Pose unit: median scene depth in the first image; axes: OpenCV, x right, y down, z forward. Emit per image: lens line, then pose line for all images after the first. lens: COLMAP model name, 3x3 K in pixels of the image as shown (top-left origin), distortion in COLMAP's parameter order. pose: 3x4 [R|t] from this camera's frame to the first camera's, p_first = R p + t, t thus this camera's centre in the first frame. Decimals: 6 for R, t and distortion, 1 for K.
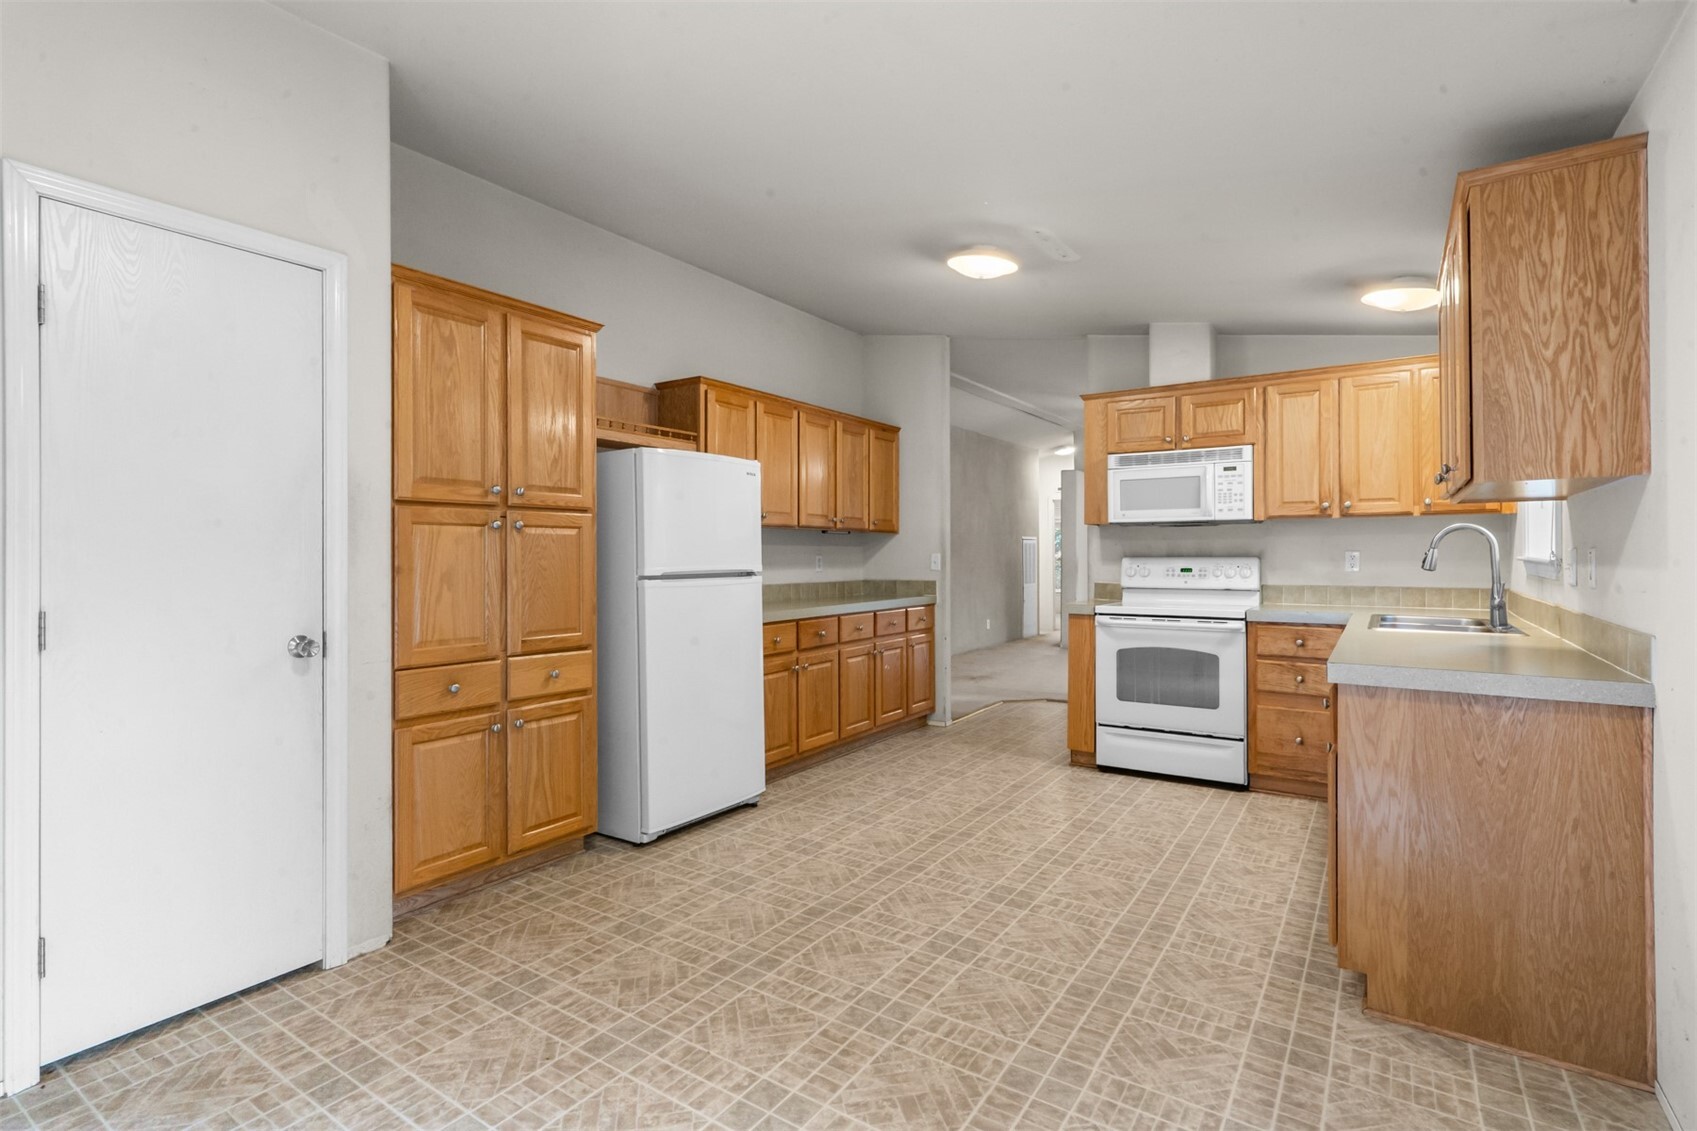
lens RADIAL K [[809.3, 0, 840.3], [0, 809.3, 551.7], [0, 0, 1]] dist [0.002604, 0.000881]
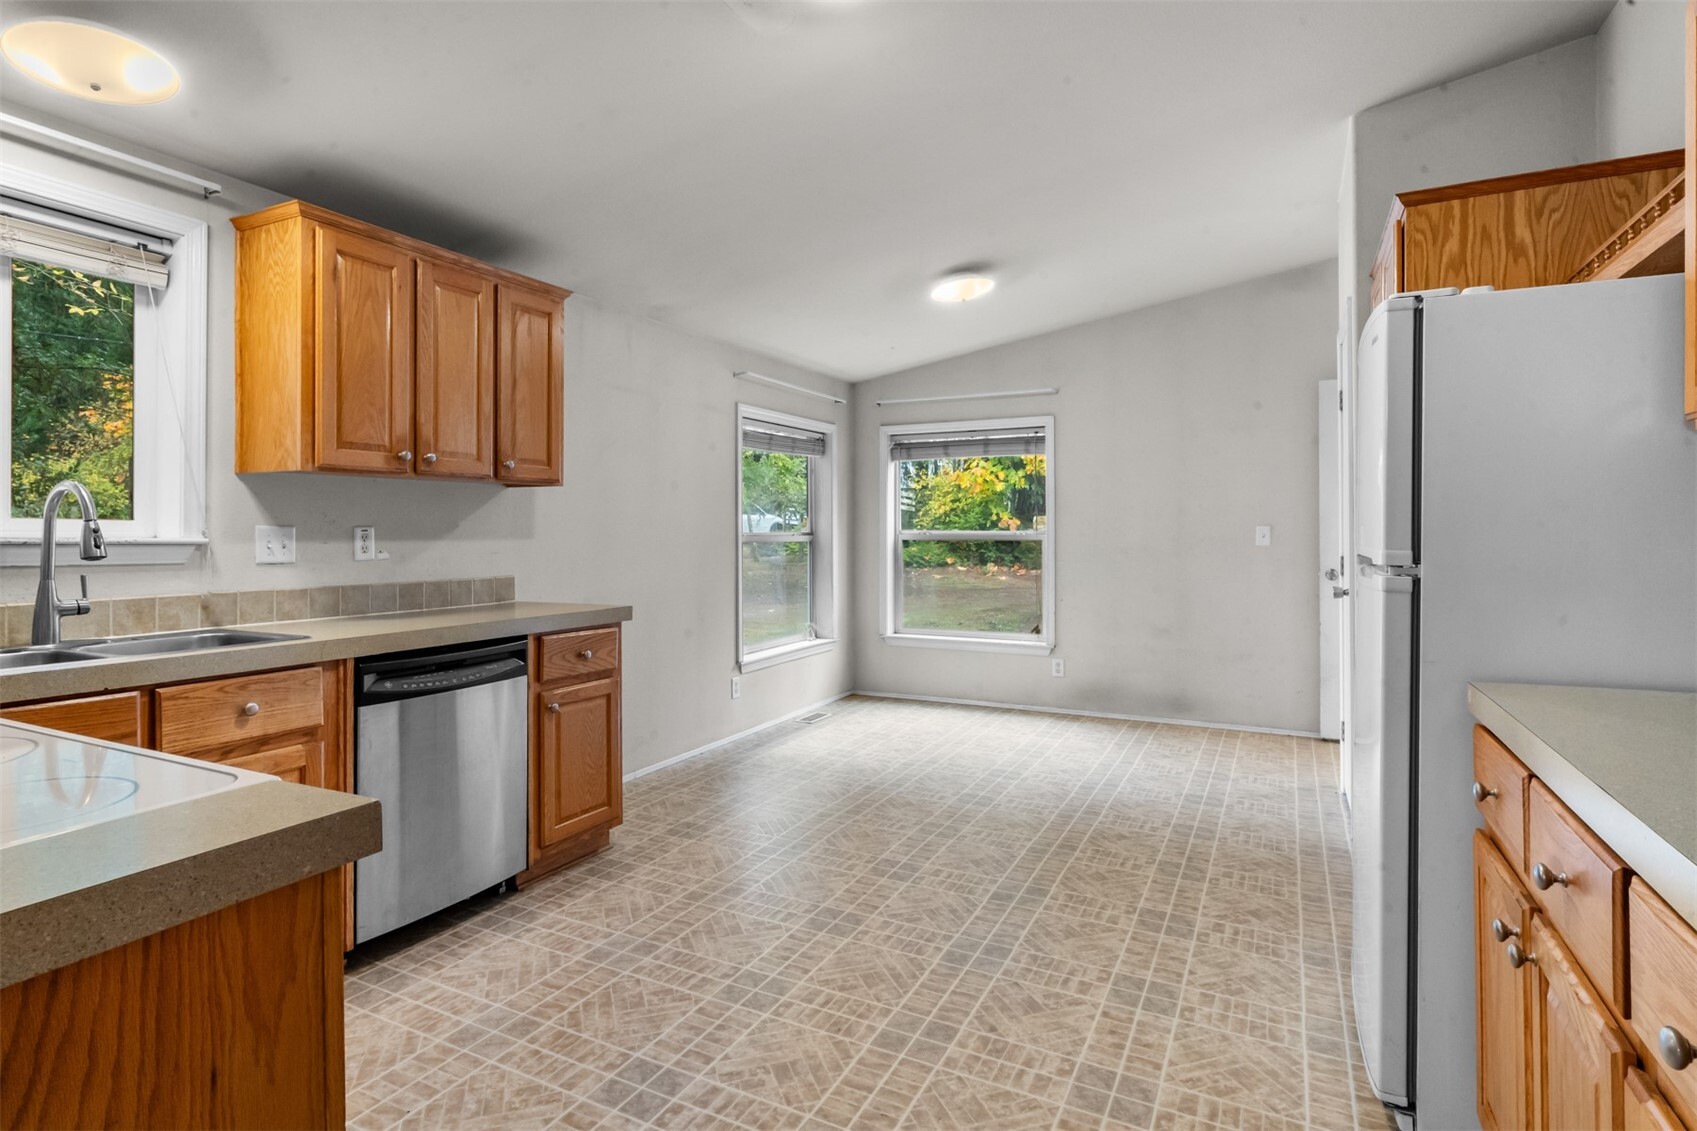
lens RADIAL K [[871.7, 0, 833.3], [0, 871.7, 528.1], [0, 0, 1]] dist [0.001743, 0.000269]
pose [[-0.993808, 0.005037, -0.110998, 0.247261], [0.006027, 0.999945, -0.008588, 0.008262], [0.110949, -0.009204, -0.993783, 1.520596]]
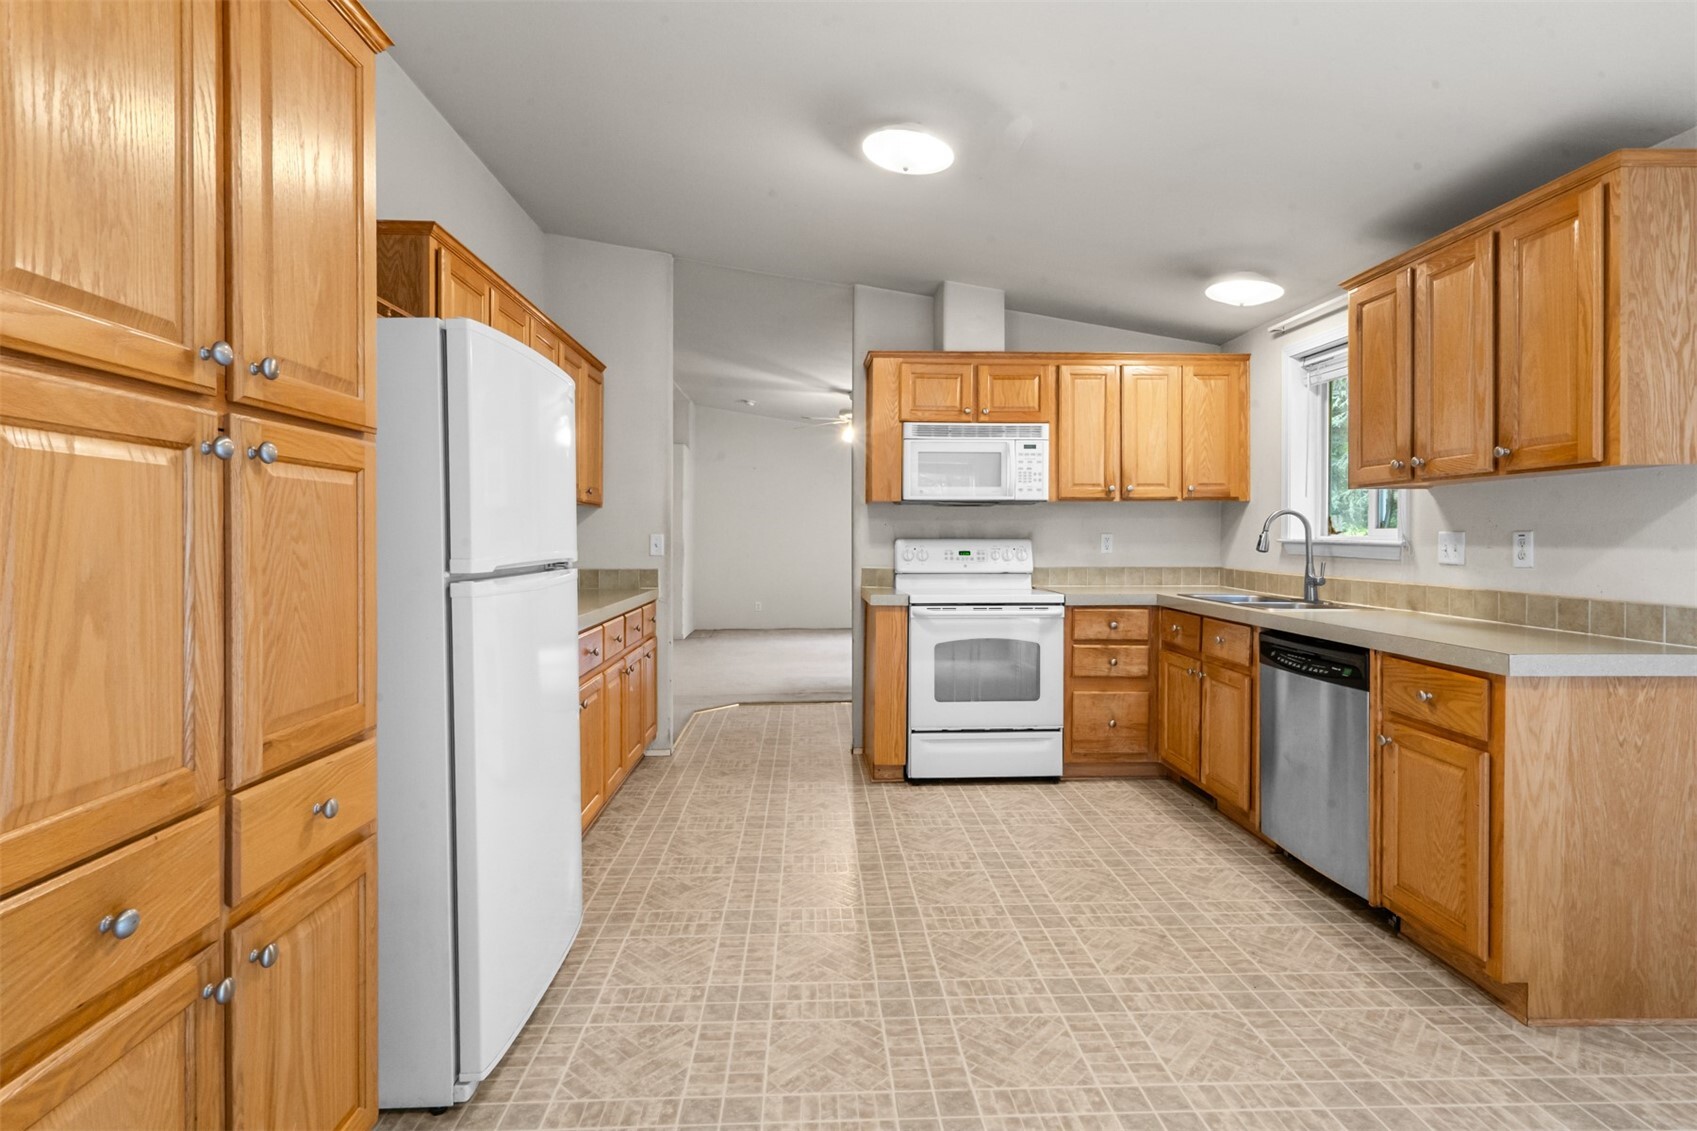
lens RADIAL K [[826.9, 0, 840.2], [0, 826.9, 540.6], [0, 0, 1]] dist [0.003114, 0.000496]
pose [[0.807134, 0.000697, 0.590367, -0.328958], [-0.005526, 0.999964, 0.006375, 0.004154], [-0.590342, -0.008408, 0.807109, 0.409307]]
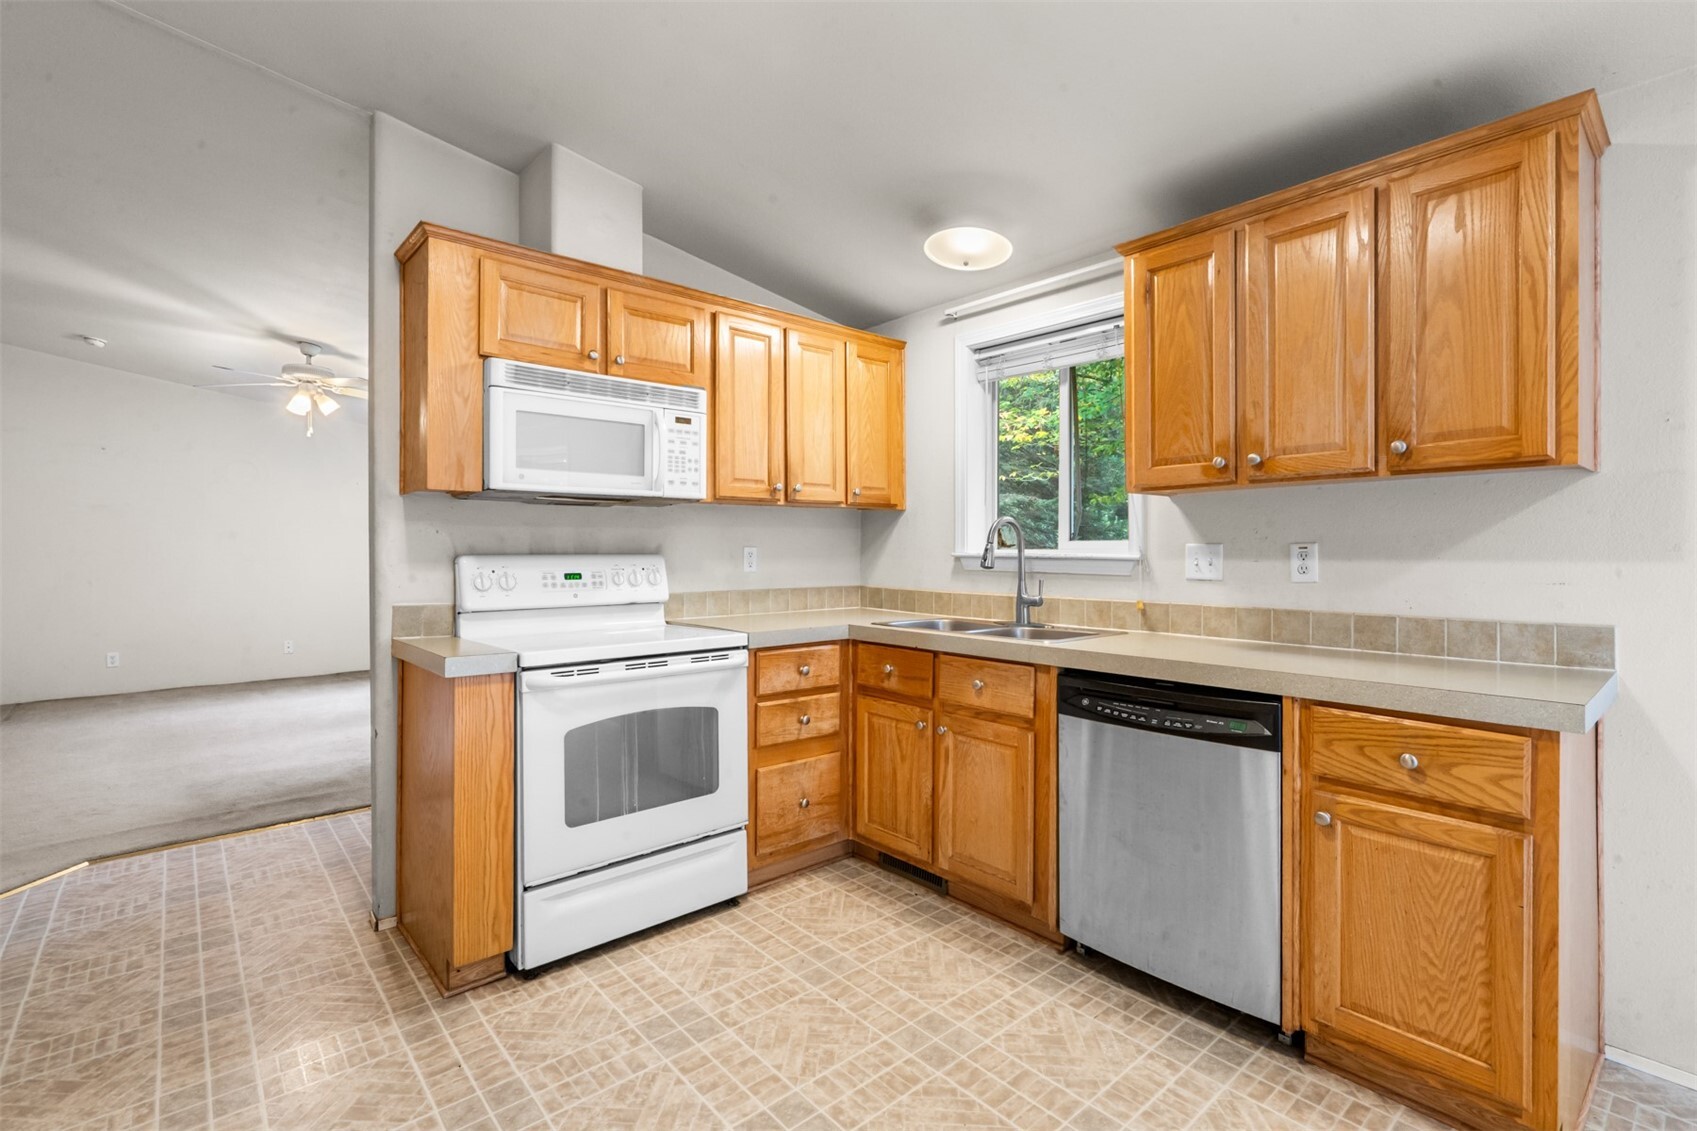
lens RADIAL K [[770.6, 0, 841.3], [0, 770.6, 555.6], [0, 0, 1]] dist [-0.003493, 0.000292]
pose [[0.260626, -0.003076, 0.965435, -0.109793], [-0.002493, 0.999989, 0.003859, 0.005780], [-0.965437, -0.003412, 0.260615, 0.848581]]
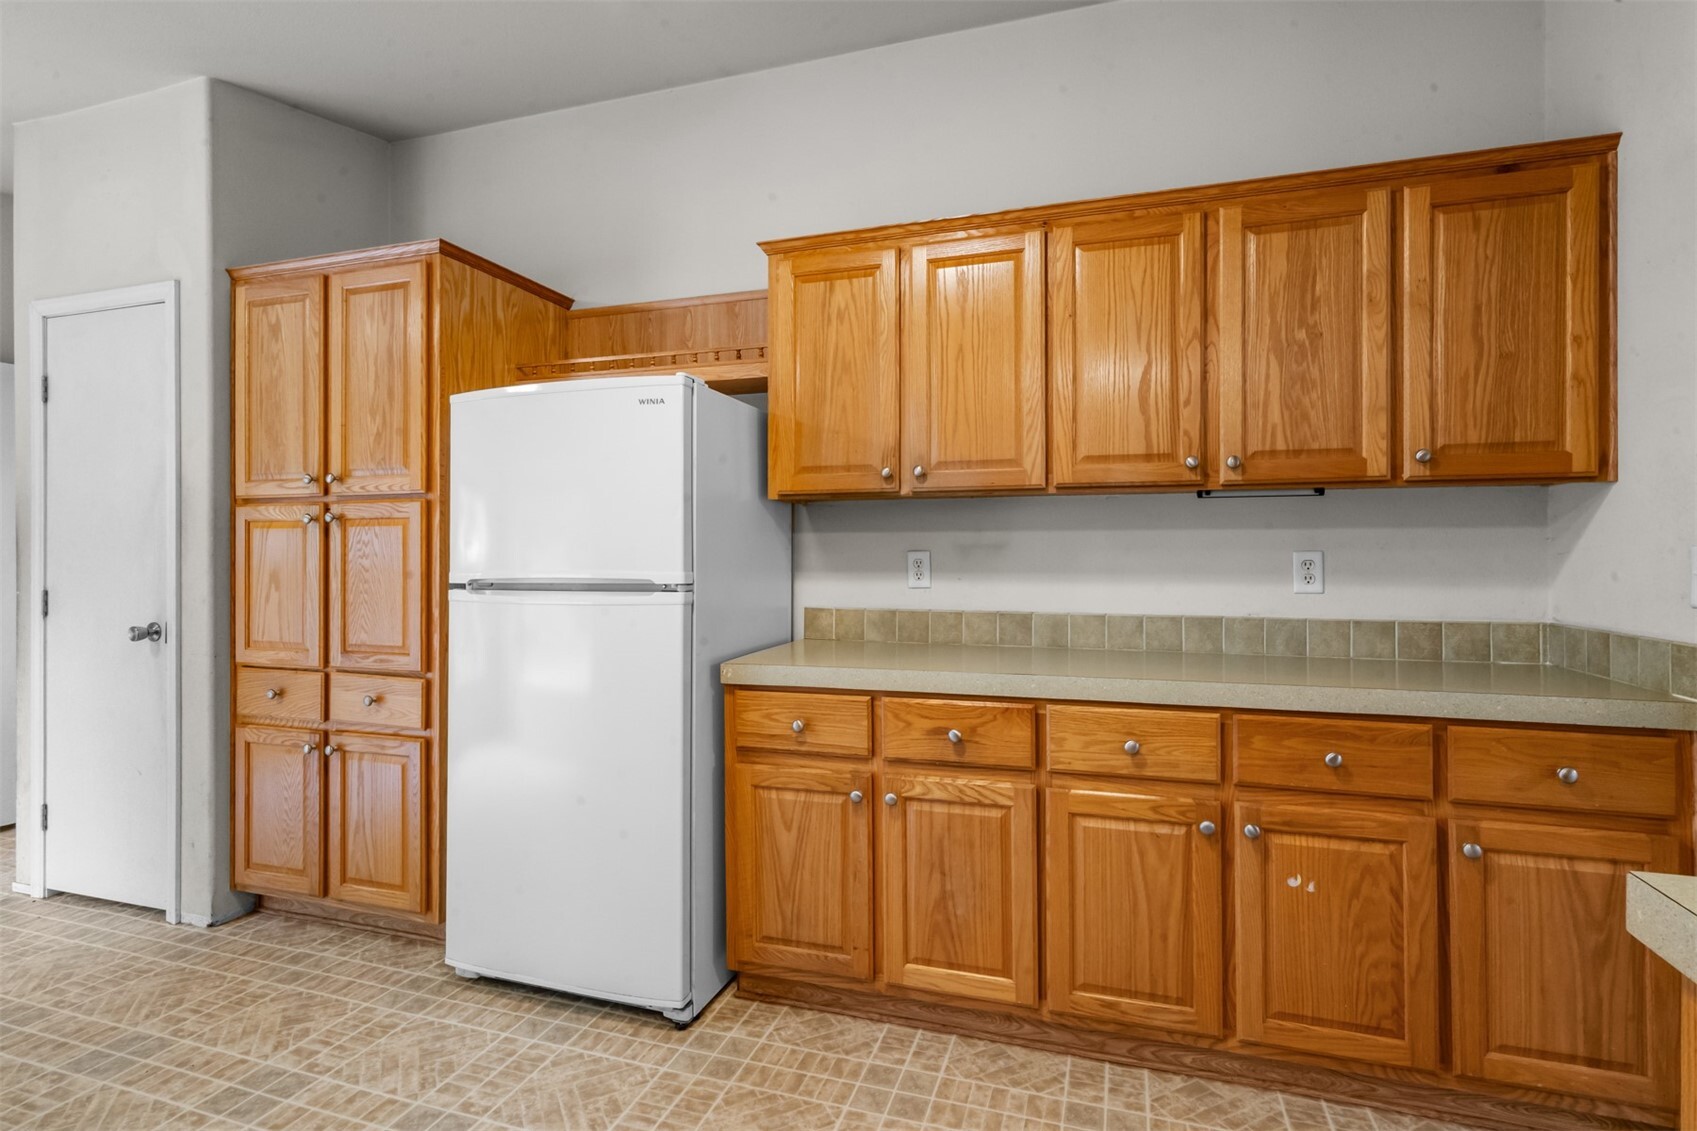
lens RADIAL K [[839.5, 0, 843.9], [0, 839.5, 557.8], [0, 0, 1]] dist [-0.001465, -0.000292]
pose [[0.278355, 0.002908, -0.960474, 0.484117], [0.005265, 0.999976, 0.004553, 0.006089], [0.960464, -0.006324, 0.278333, 1.026098]]
